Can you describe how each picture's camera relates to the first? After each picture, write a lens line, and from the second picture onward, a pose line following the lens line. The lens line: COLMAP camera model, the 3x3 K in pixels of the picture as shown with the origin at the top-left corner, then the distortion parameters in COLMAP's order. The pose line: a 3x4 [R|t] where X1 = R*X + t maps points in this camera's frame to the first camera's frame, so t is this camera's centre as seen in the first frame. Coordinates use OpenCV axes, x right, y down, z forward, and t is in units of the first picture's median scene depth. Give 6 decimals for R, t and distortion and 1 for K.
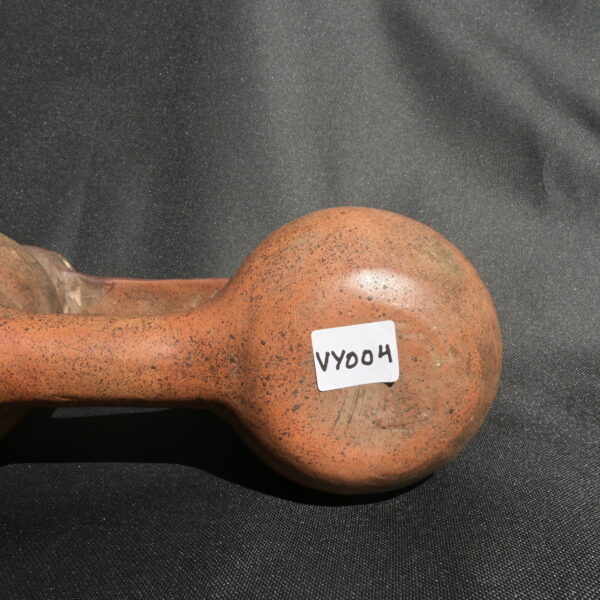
lens RADIAL K [[633.6, 0, 300.9], [0, 633.6, 299.7], [0, 0, 1]] dist [0.008534, 0.000000]
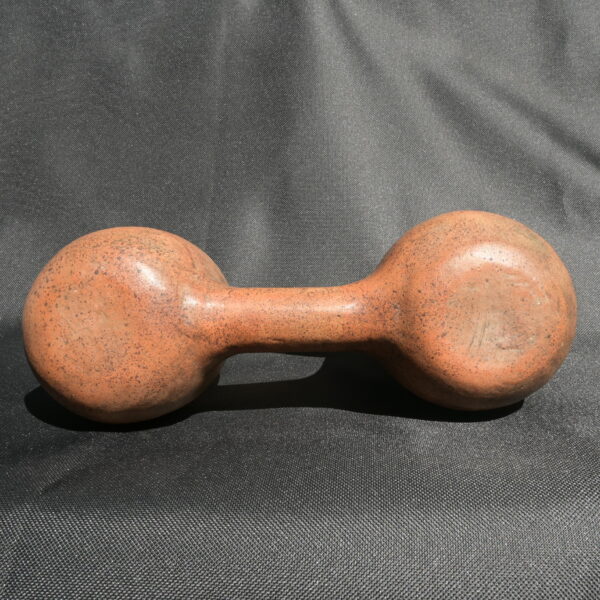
lens RADIAL K [[633.6, 0, 301.1], [0, 633.6, 300.1], [0, 0, 1]] dist [0.008534, 0.000000]
pose [[0.999823, -0.018282, -0.004473, -0.326195], [0.017329, 0.986937, -0.160170, 0.316298], [0.007343, 0.160064, 0.987079, -0.462984]]
